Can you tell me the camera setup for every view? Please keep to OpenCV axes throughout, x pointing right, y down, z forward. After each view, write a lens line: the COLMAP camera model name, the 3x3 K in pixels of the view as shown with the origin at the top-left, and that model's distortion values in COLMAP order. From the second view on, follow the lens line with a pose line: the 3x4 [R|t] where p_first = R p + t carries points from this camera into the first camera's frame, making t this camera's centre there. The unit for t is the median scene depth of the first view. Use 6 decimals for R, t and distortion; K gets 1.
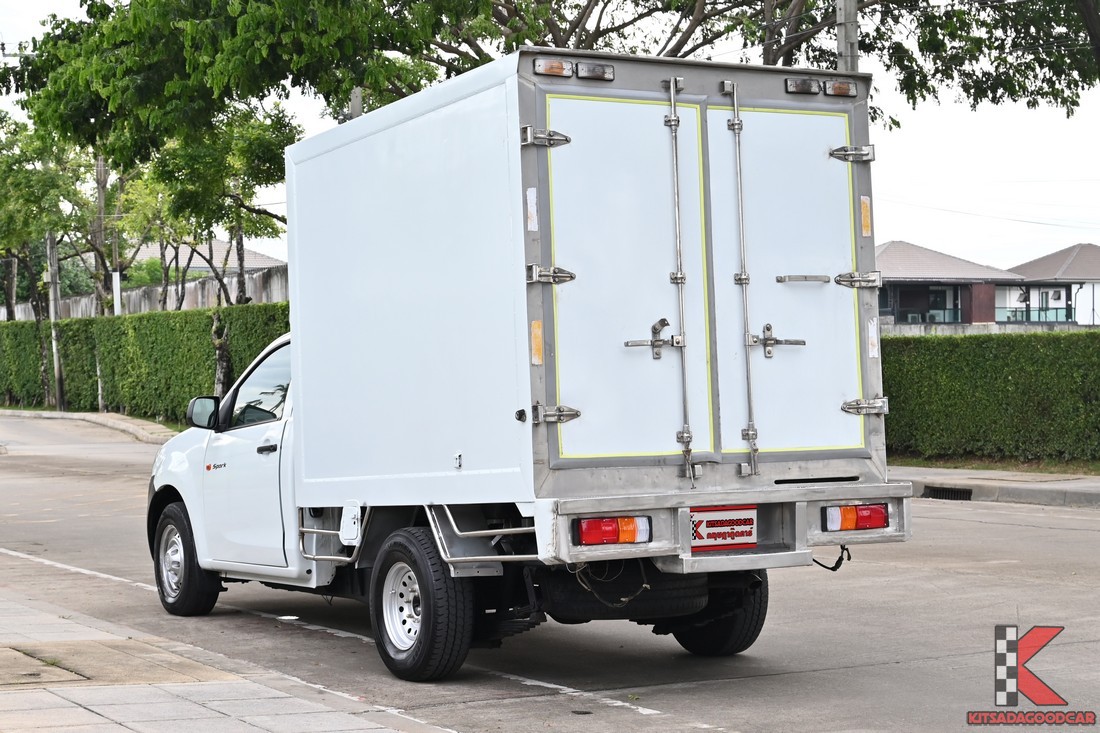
lens RADIAL K [[2077.7, 0, 550.0], [0, 2077.7, 368.1], [0, 0, 1]] dist [-0.053564, 0.000000]
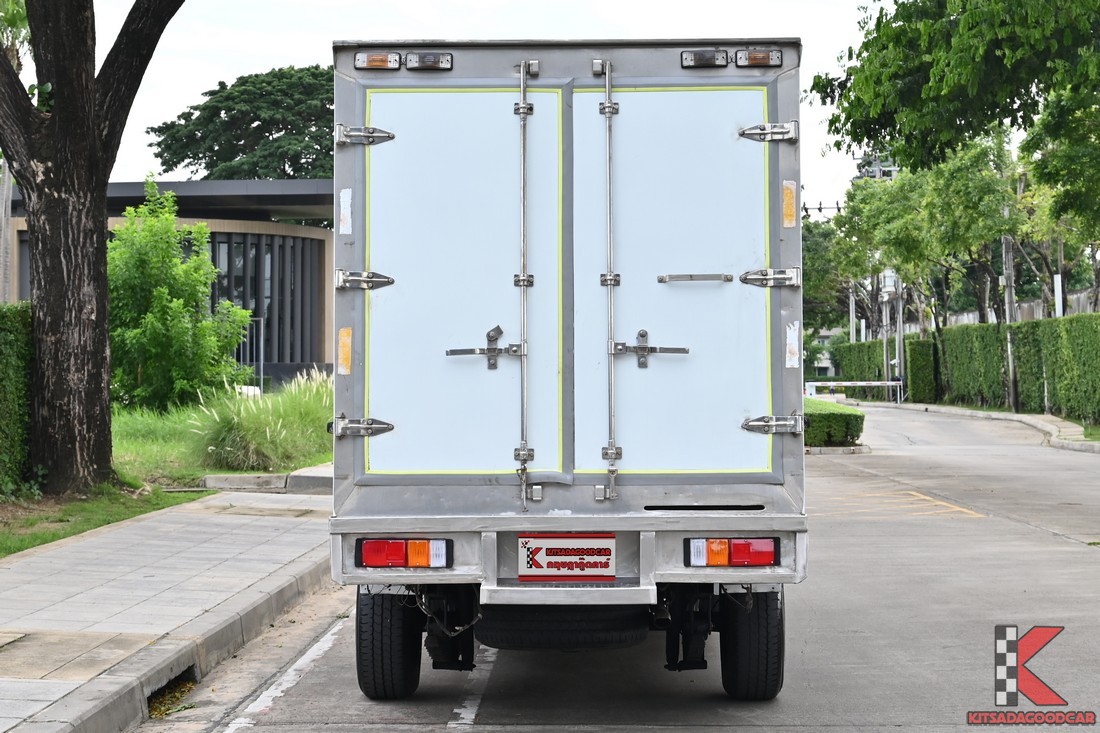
lens RADIAL K [[2024.9, 0, 550.0], [0, 2024.9, 362.8], [0, 0, 1]] dist [-0.054184, 0.000000]
pose [[0.861449, 0.002393, -0.507839, 0.511839], [-0.003931, 0.999990, -0.001956, -0.005366], [0.507829, 0.003681, 0.861450, 0.234678]]
